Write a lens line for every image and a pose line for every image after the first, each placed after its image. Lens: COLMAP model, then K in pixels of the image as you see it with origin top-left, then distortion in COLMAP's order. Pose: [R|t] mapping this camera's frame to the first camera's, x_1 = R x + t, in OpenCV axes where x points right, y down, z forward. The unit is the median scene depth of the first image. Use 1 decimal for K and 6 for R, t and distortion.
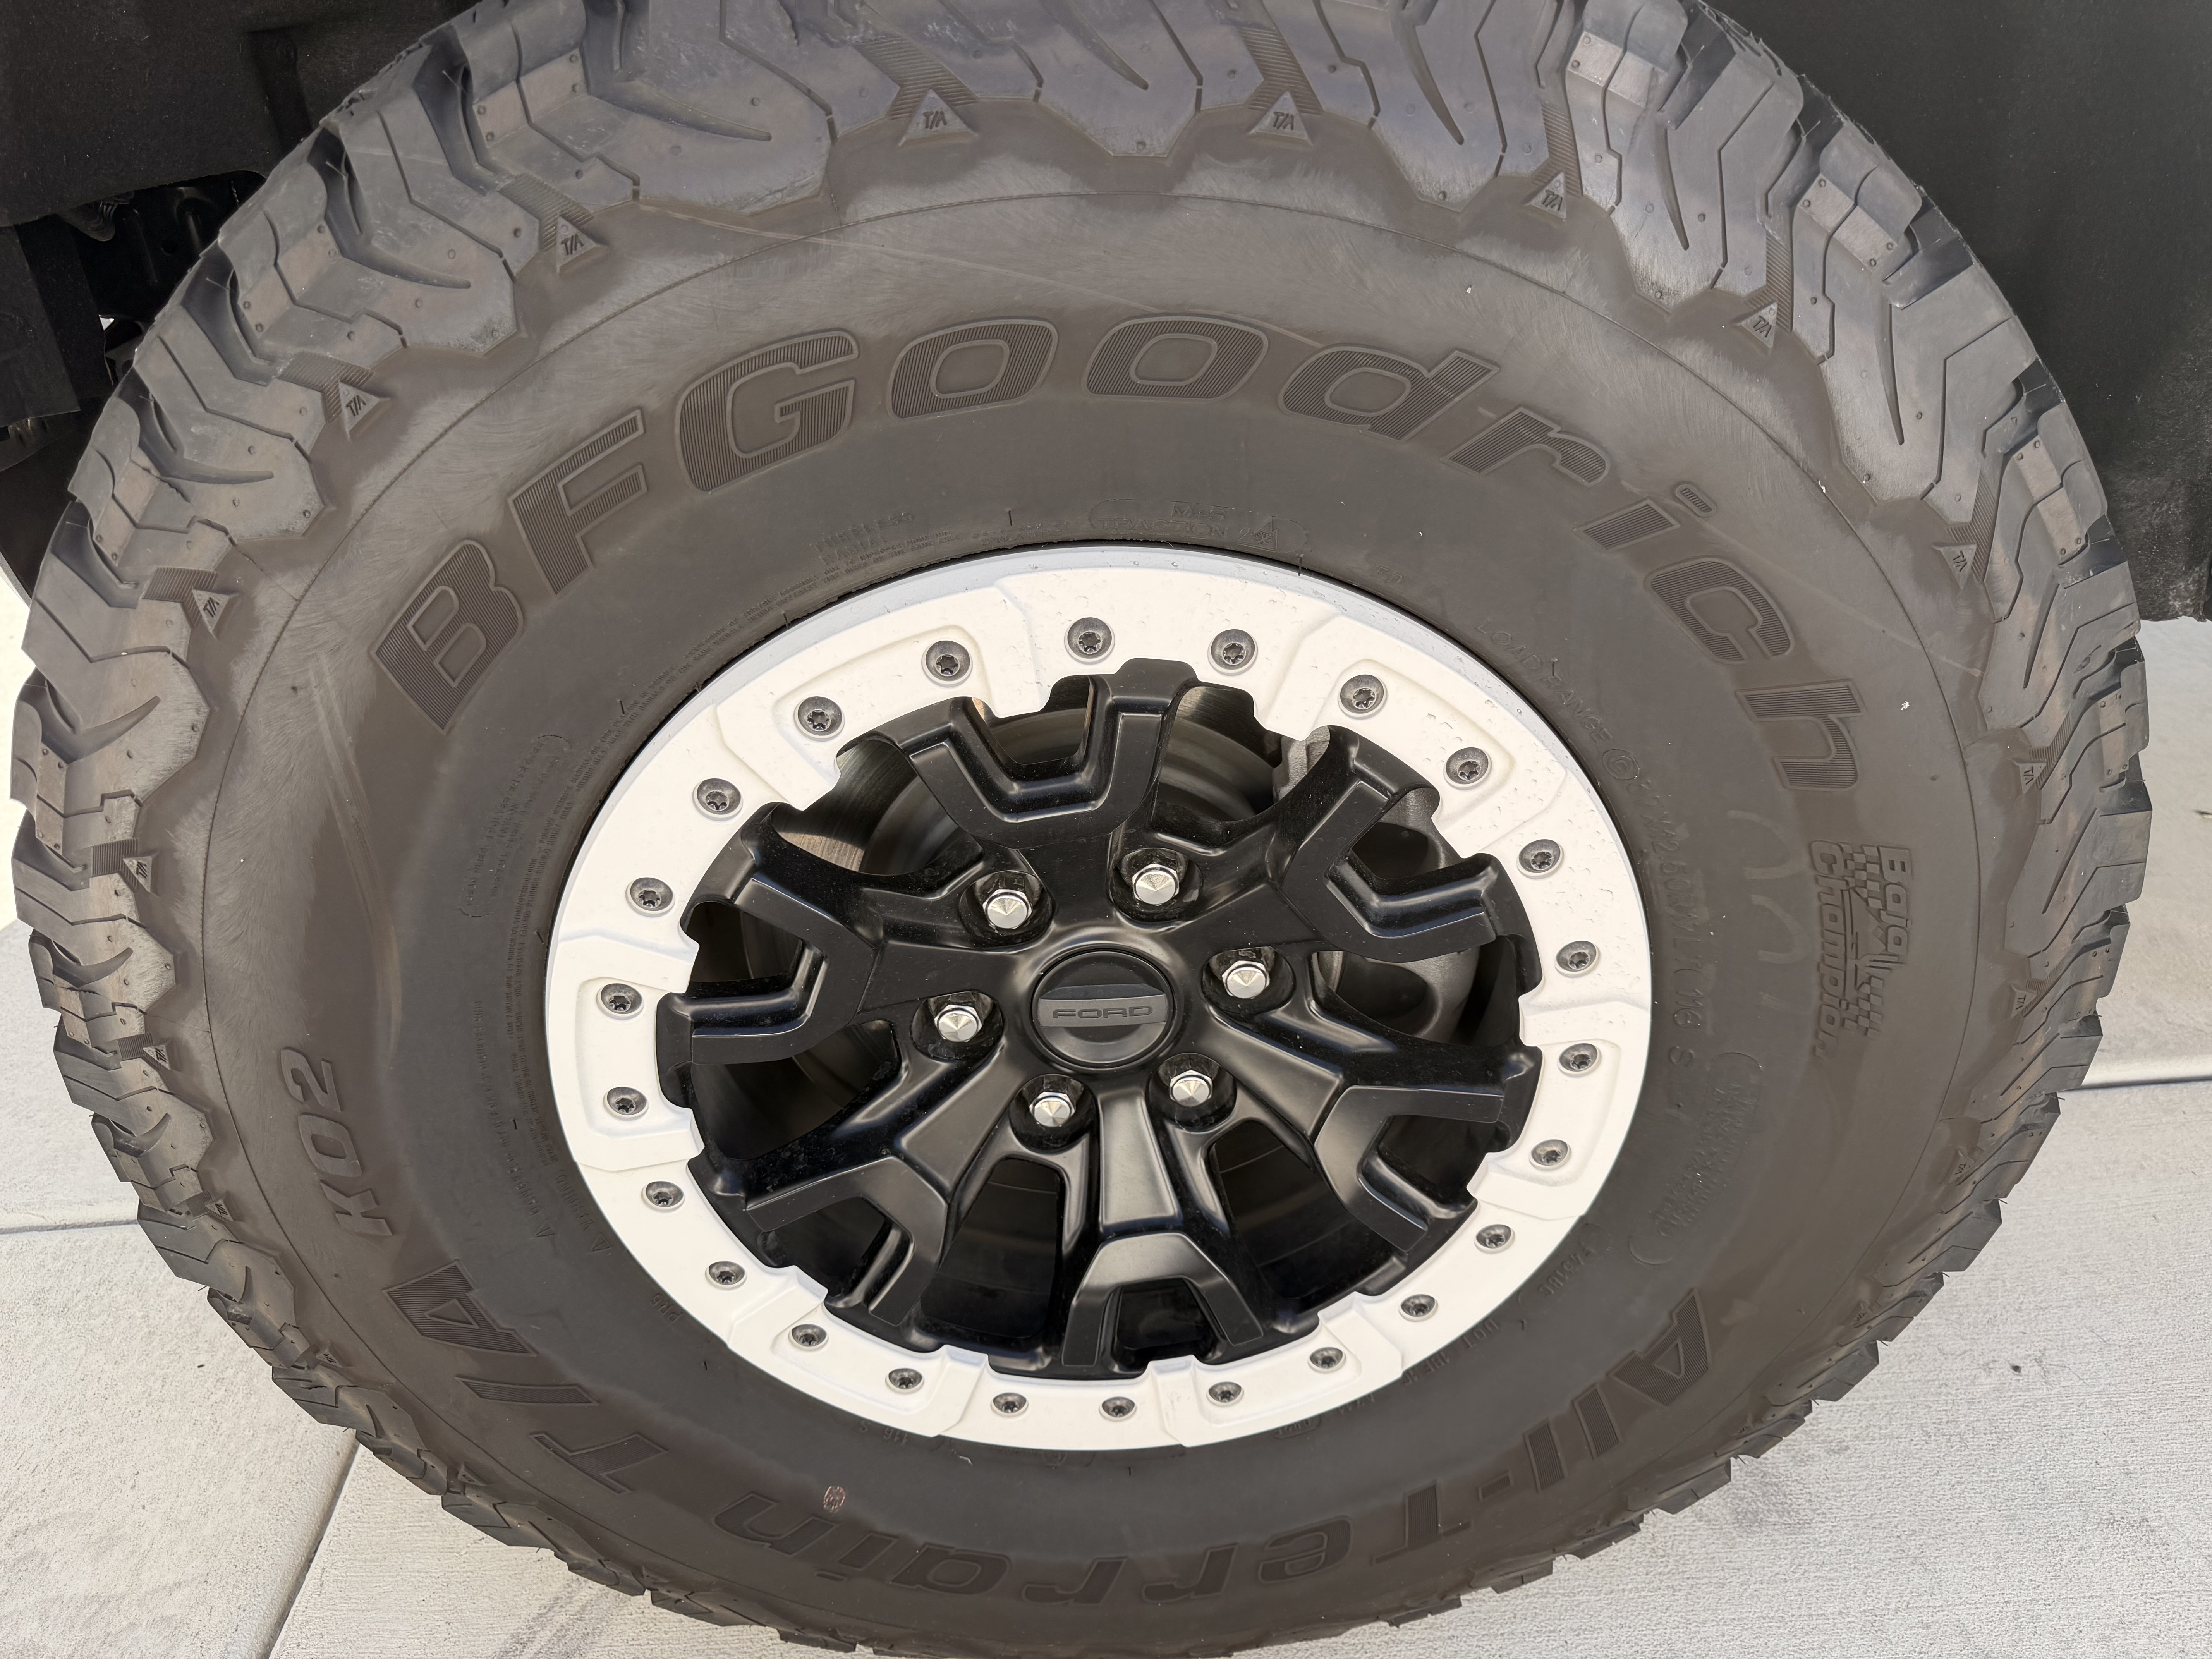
lens RADIAL K [[1536.0, 0, 1115.0], [0, 1536.0, 795.0], [0, 0, 1]] dist [0.034750, -0.000764]
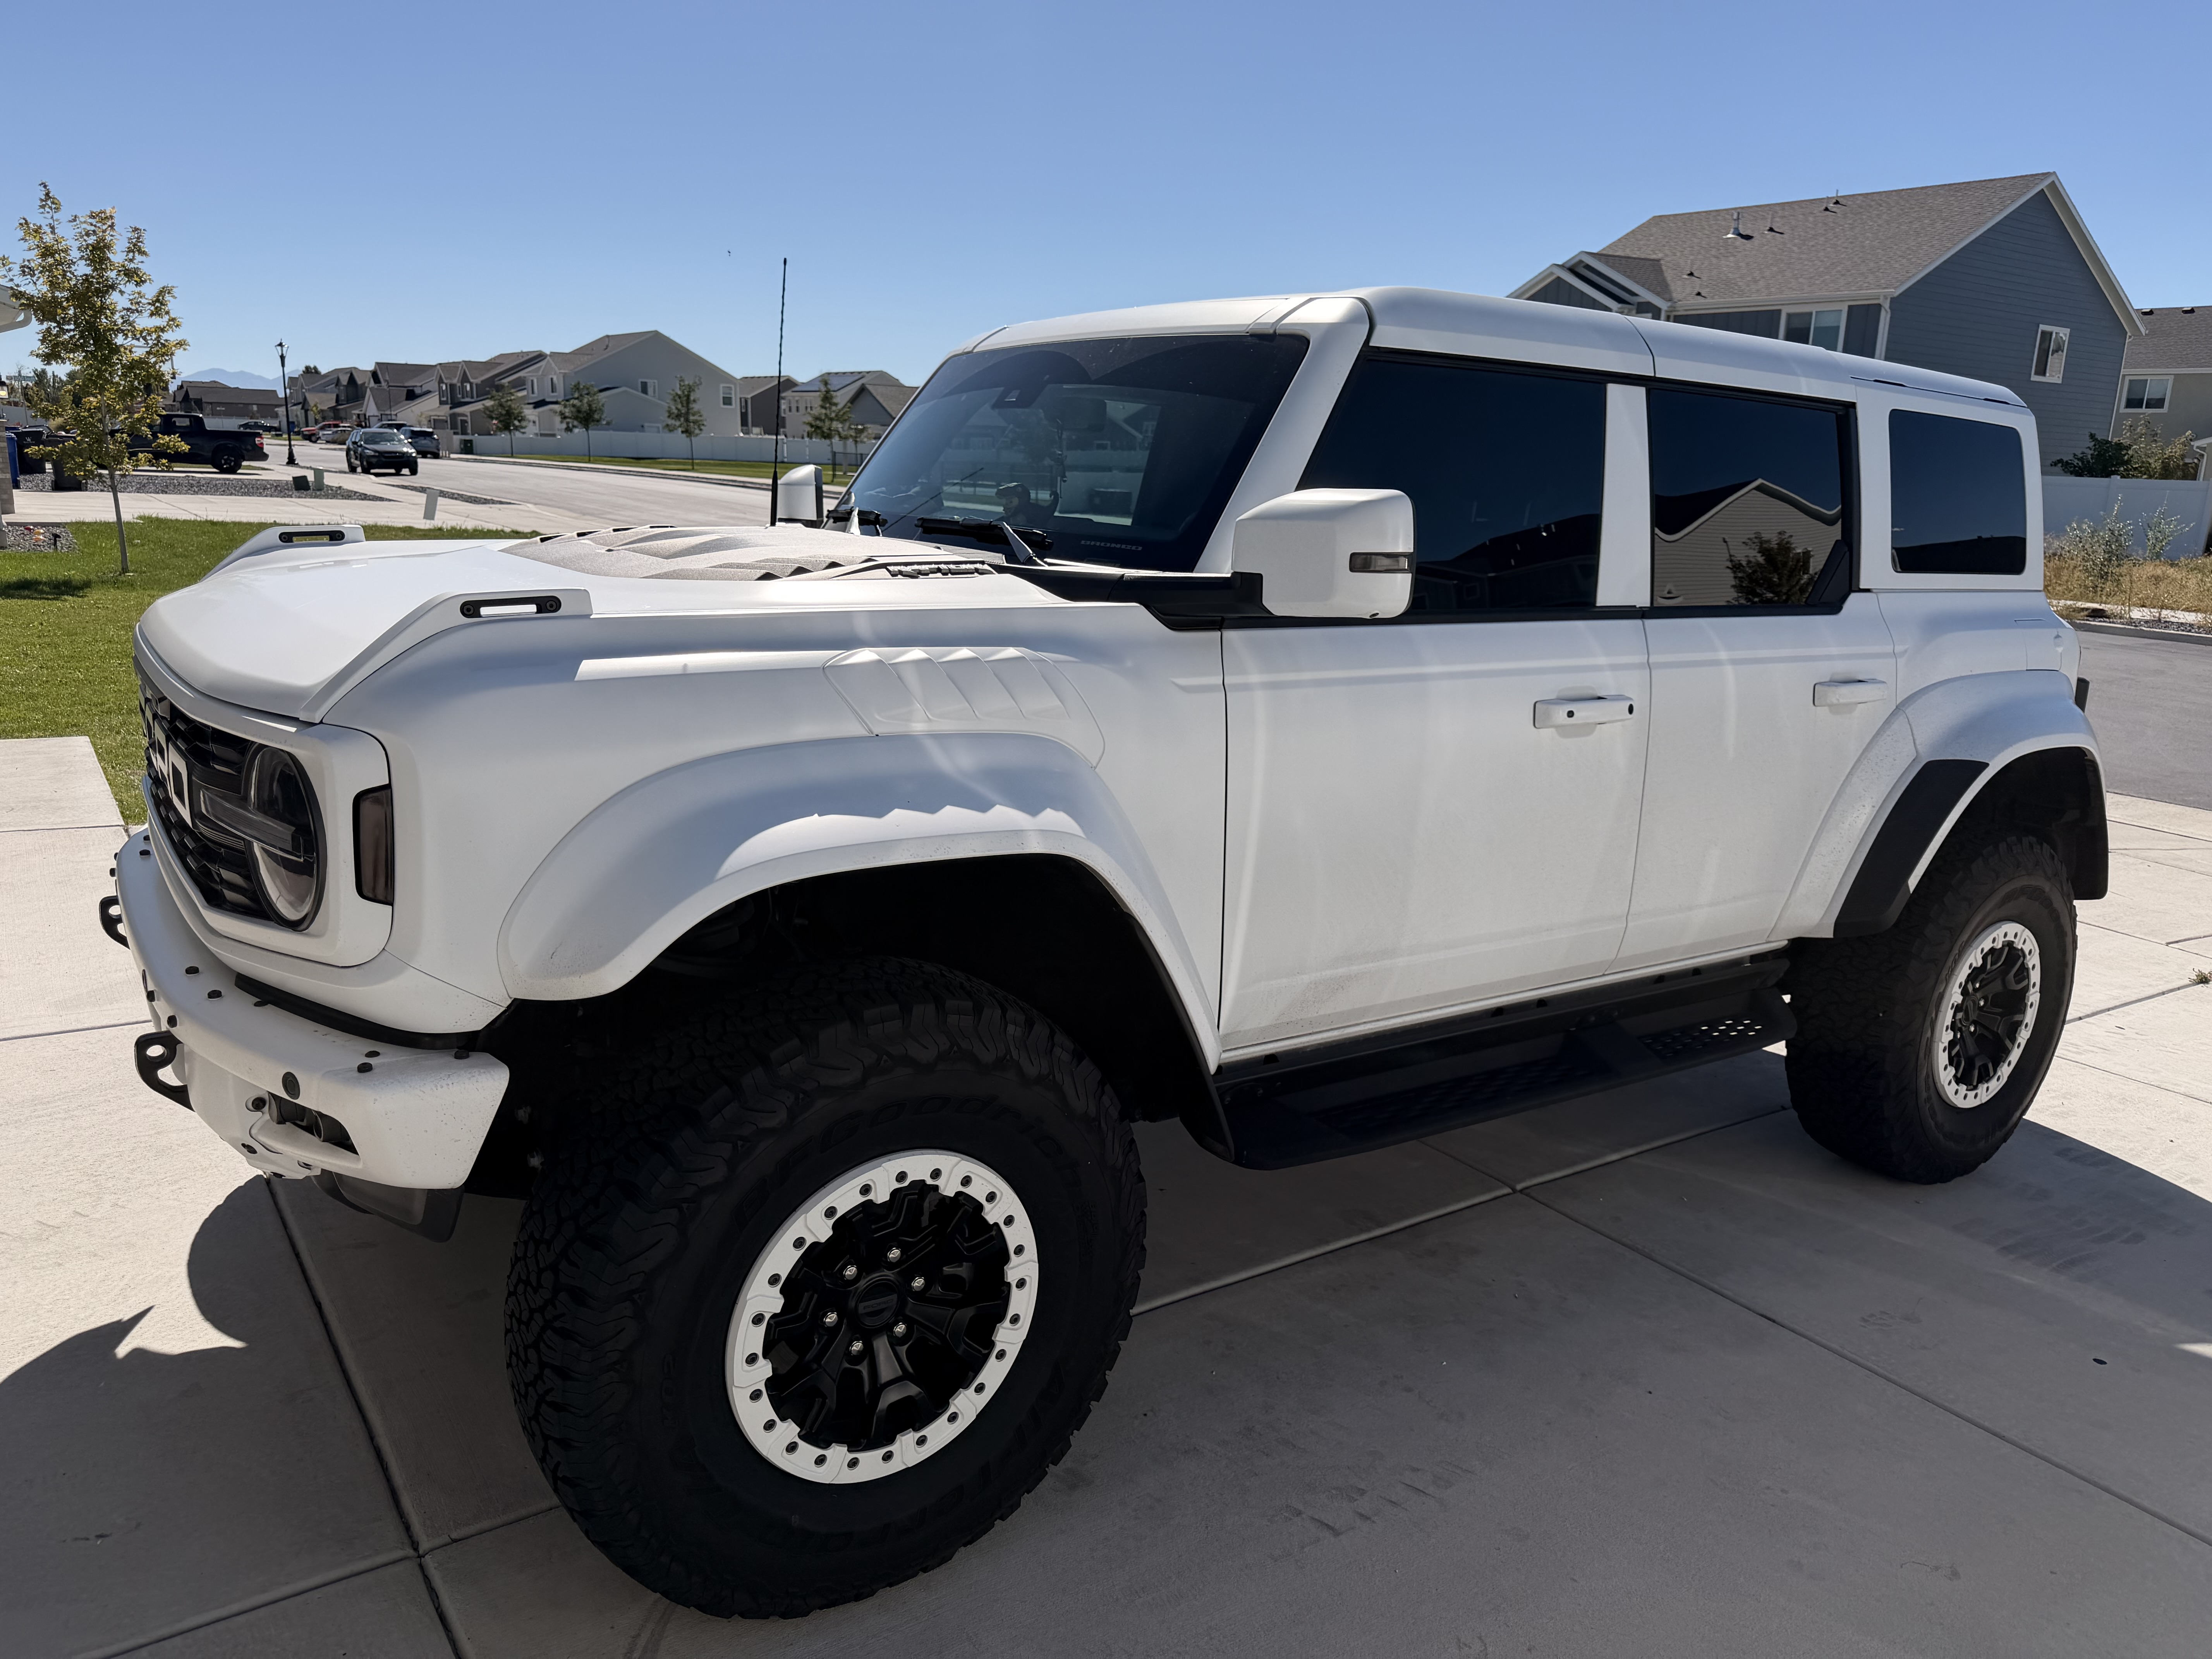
lens RADIAL K [[1536.0, 0, 1115.0], [0, 1536.0, 795.0], [0, 0, 1]] dist [0.034750, -0.000764]
pose [[0.831961, -0.016699, 0.554582, -1.335488], [0.186811, 0.949617, -0.251652, 0.042943], [-0.522439, 0.312967, 0.793164, -2.042023]]
